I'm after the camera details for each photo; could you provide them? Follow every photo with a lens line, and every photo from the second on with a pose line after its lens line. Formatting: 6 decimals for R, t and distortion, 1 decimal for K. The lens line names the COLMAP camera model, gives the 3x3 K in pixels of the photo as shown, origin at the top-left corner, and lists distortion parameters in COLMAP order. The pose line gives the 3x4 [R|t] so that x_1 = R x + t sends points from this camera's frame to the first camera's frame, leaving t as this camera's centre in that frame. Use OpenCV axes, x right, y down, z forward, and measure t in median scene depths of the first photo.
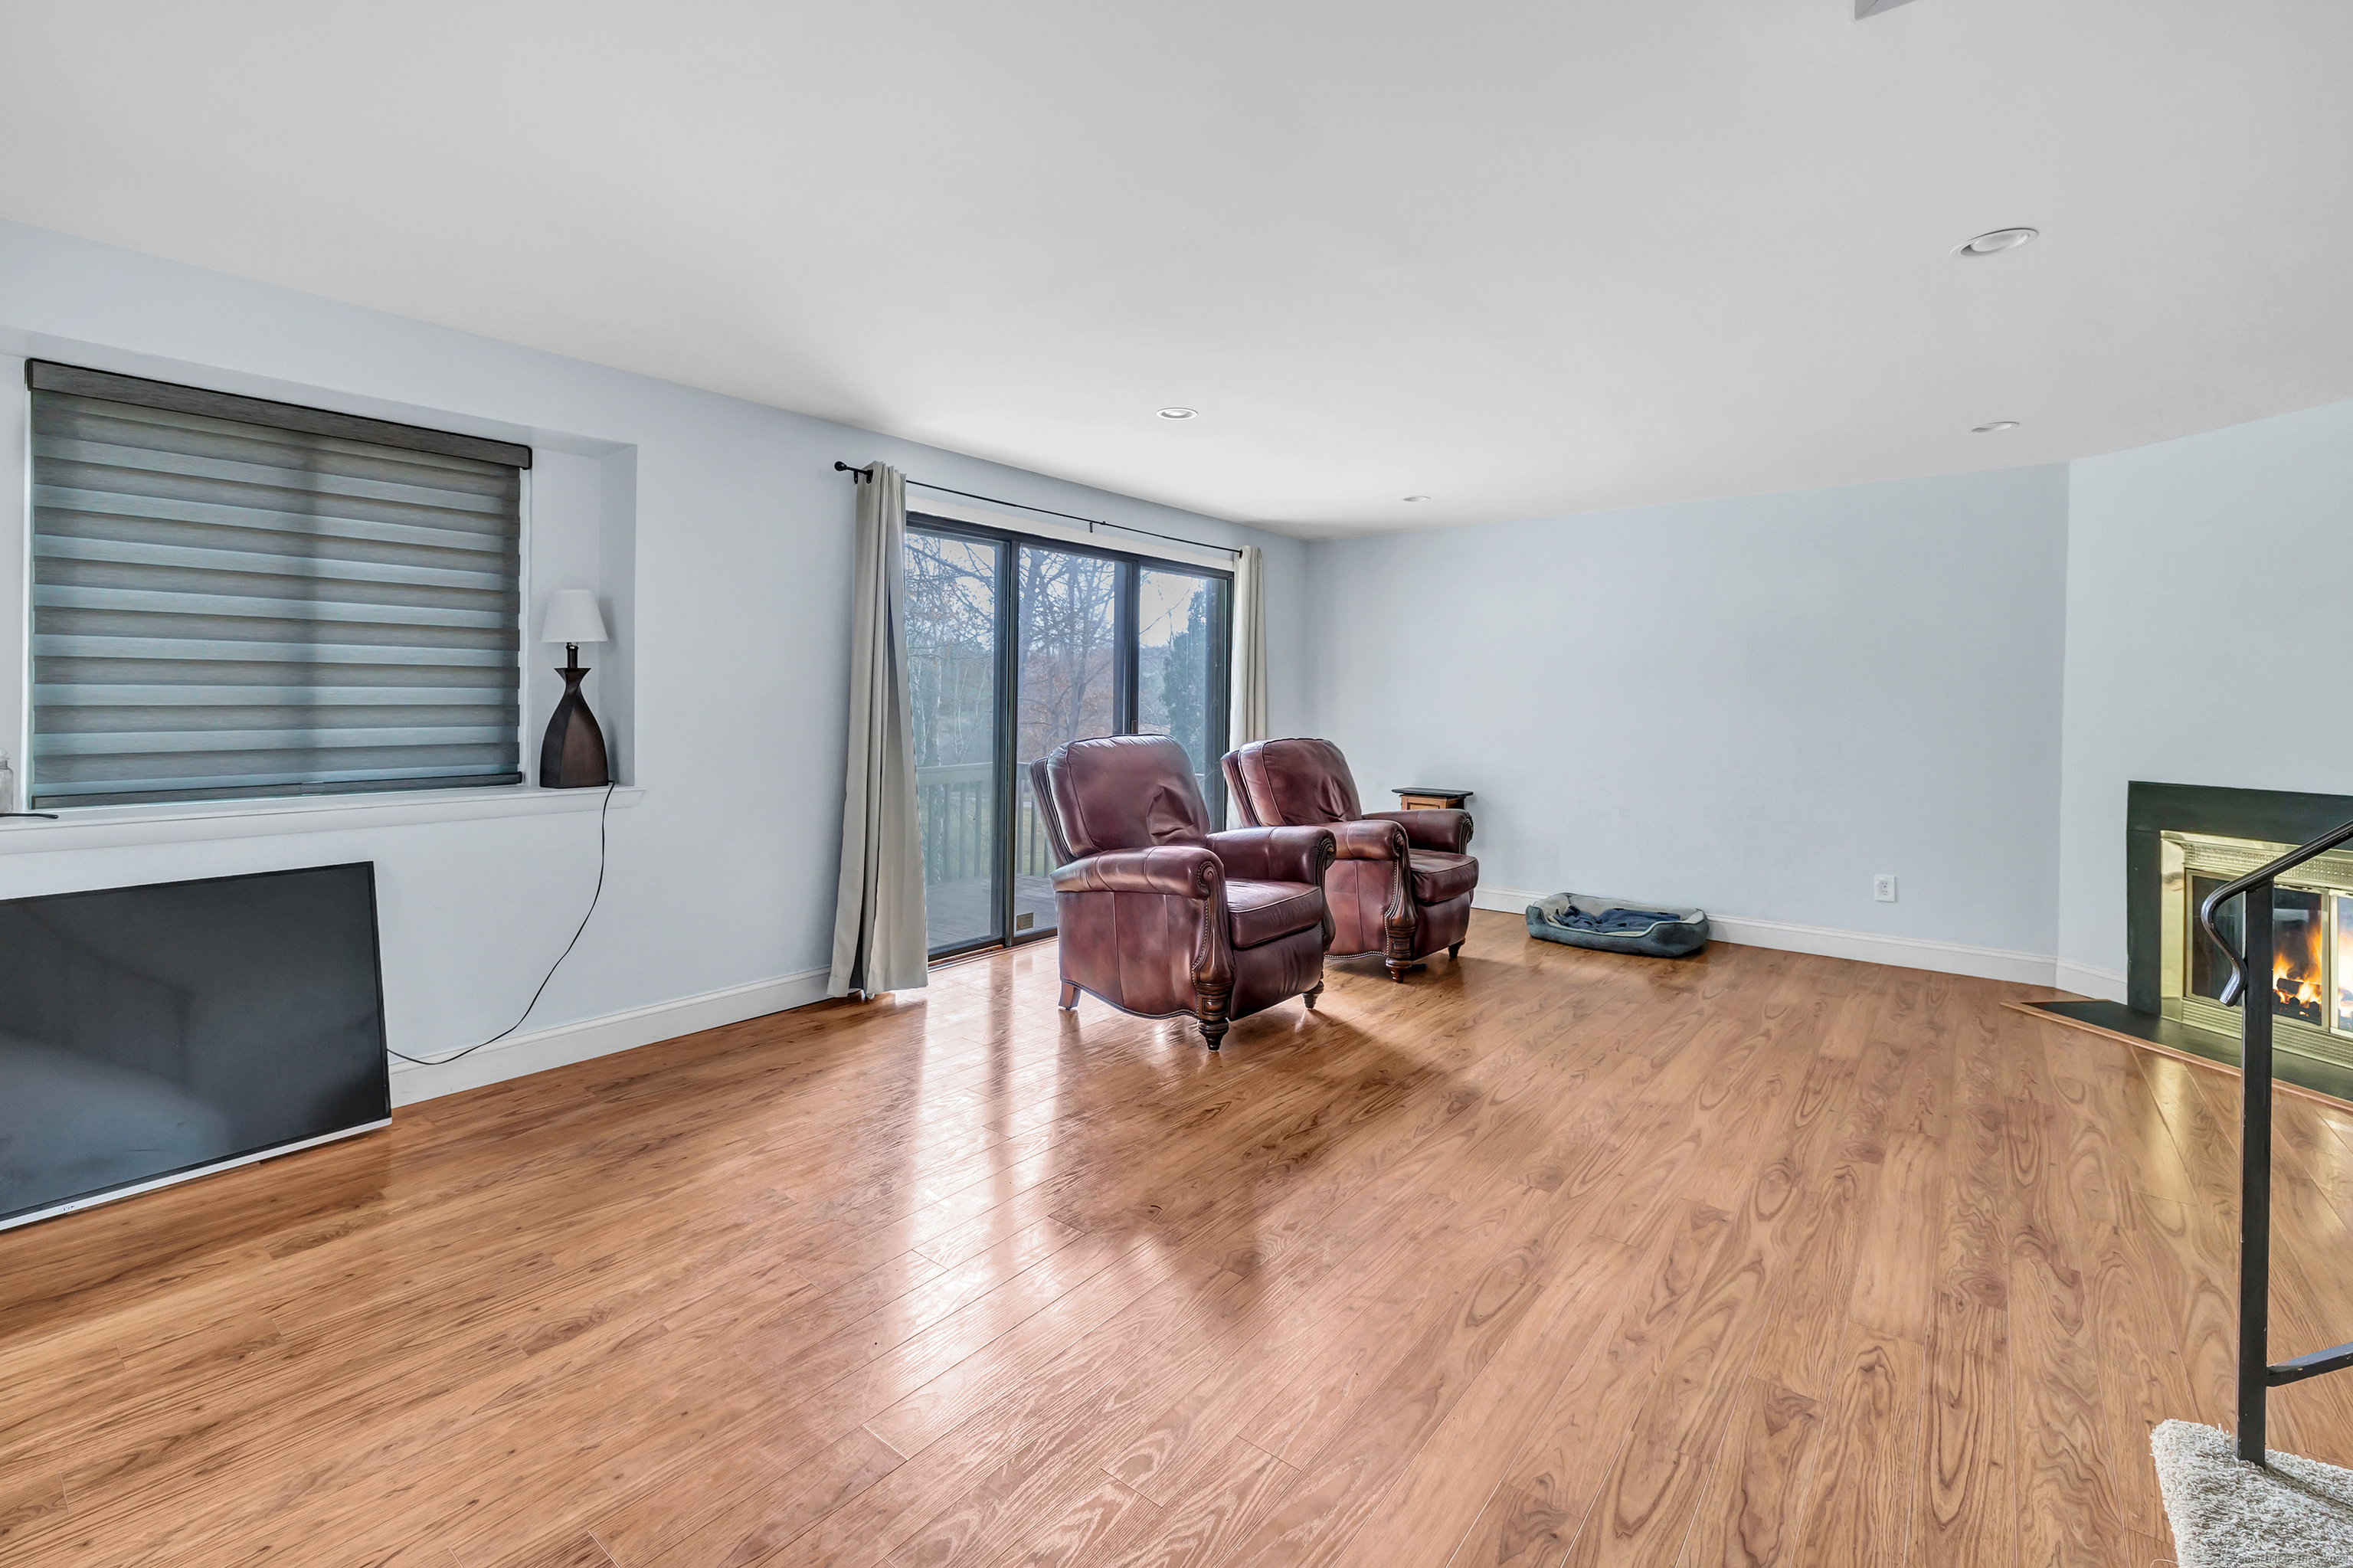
lens RADIAL K [[1037.0, 0, 1116.0], [0, 1037.0, 695.8], [0, 0, 1]] dist [-0.001817, 0.000077]
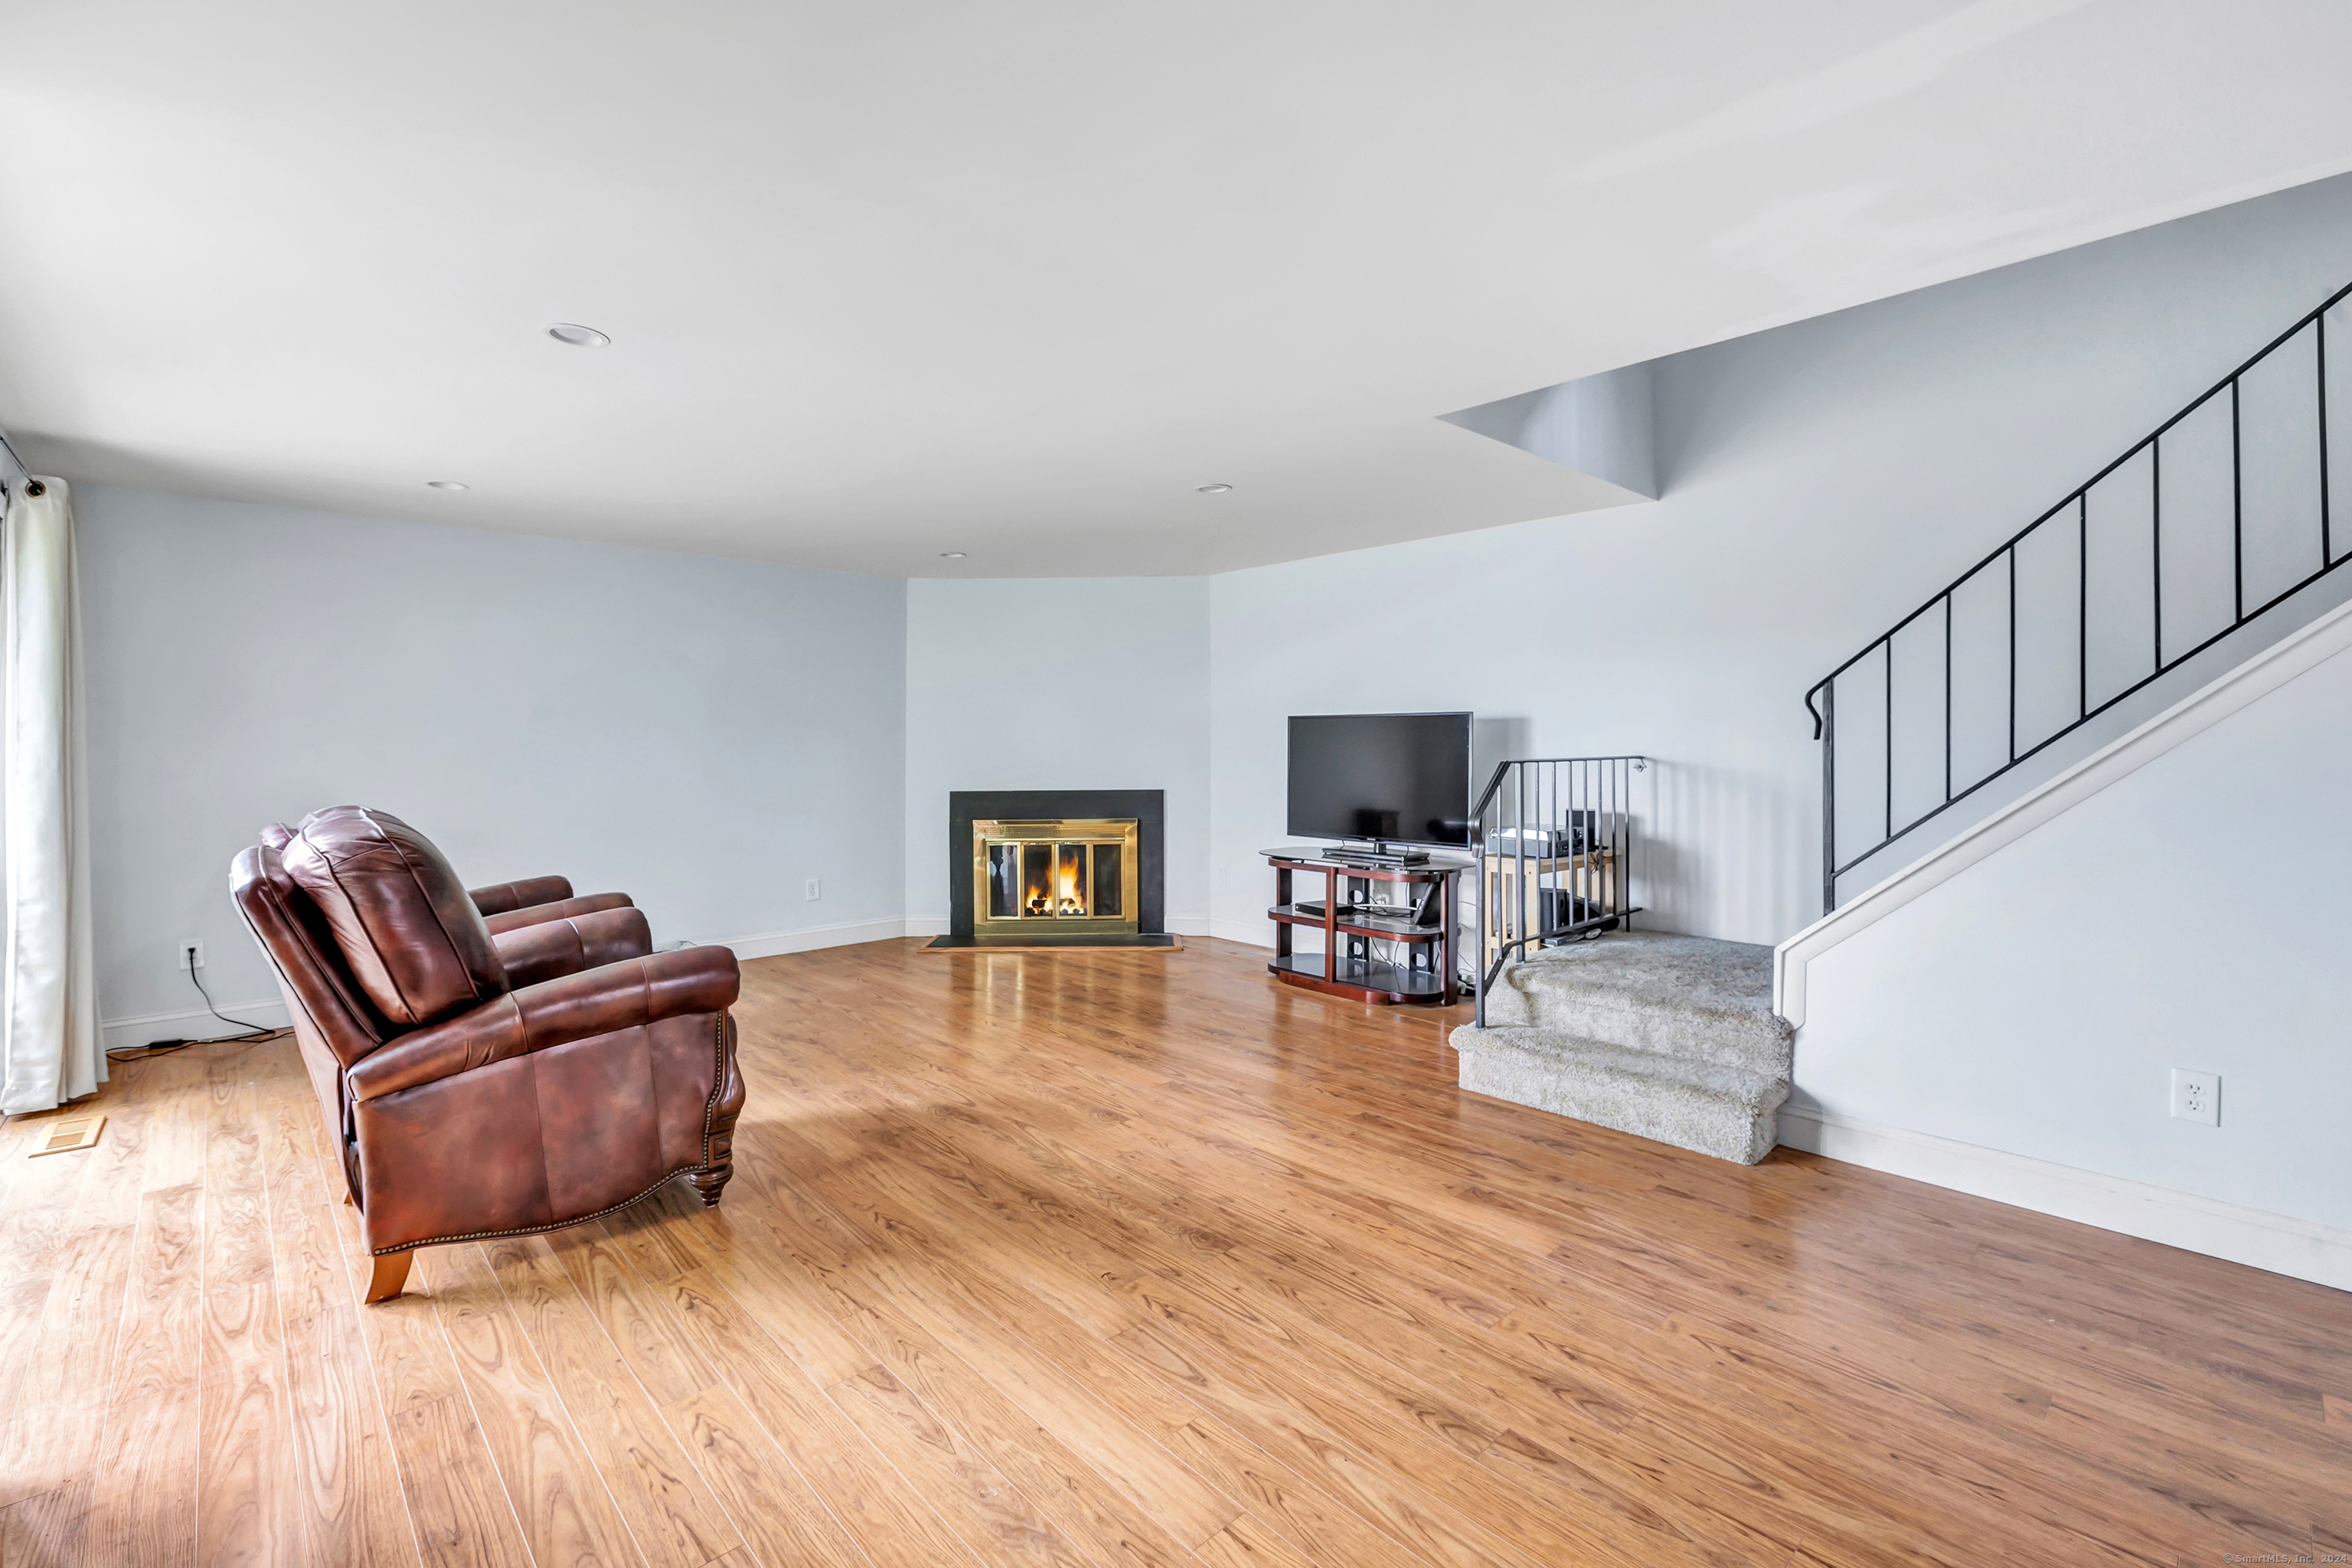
lens RADIAL K [[1011.5, 0, 1186.7], [0, 1011.5, 751.6], [0, 0, 1]] dist [-0.030348, 0.000351]
pose [[0.108722, -0.016635, 0.993933, -0.749581], [-0.001249, 0.999857, 0.016870, -0.007748], [-0.994071, -0.003076, 0.108686, 0.711819]]
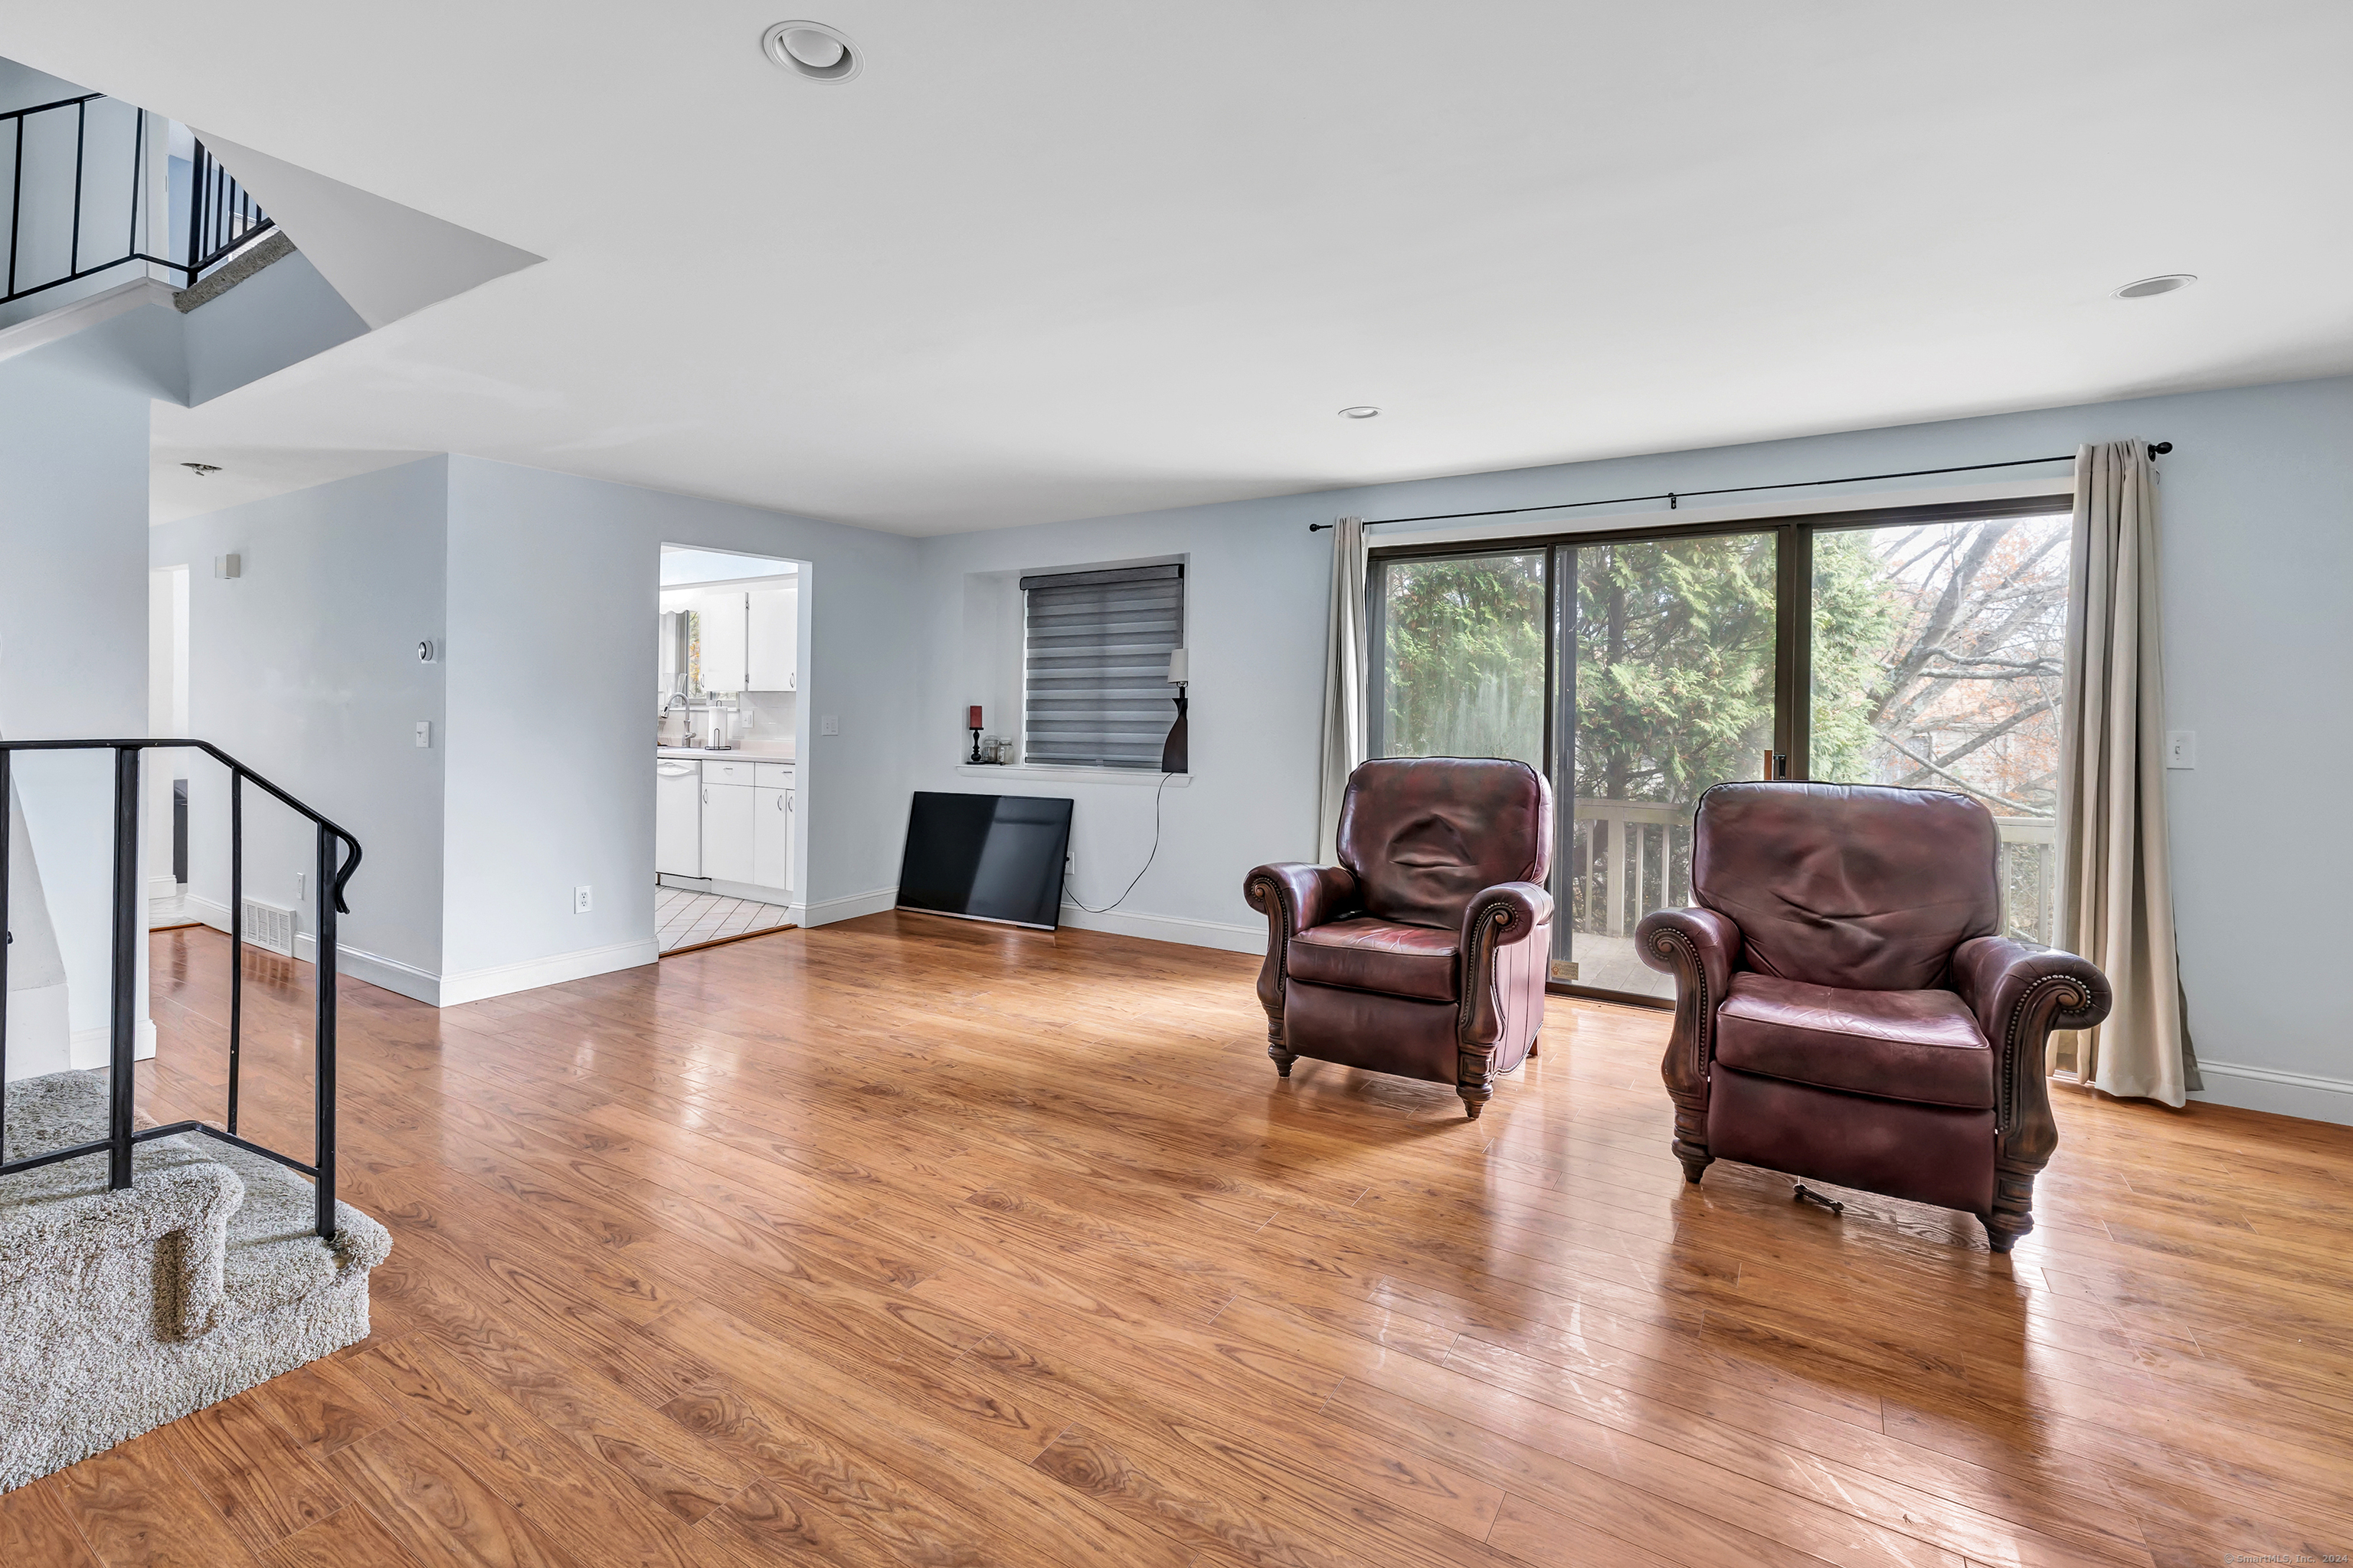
lens RADIAL K [[1037.9, 0, 1184.4], [0, 1037.9, 702.5], [0, 0, 1]] dist [-0.000591, -0.000023]
pose [[0.137215, -0.017427, -0.990388, 1.313627], [-0.002289, 0.999837, -0.017911, 0.010226], [0.990539, 0.004725, 0.137152, 0.962528]]
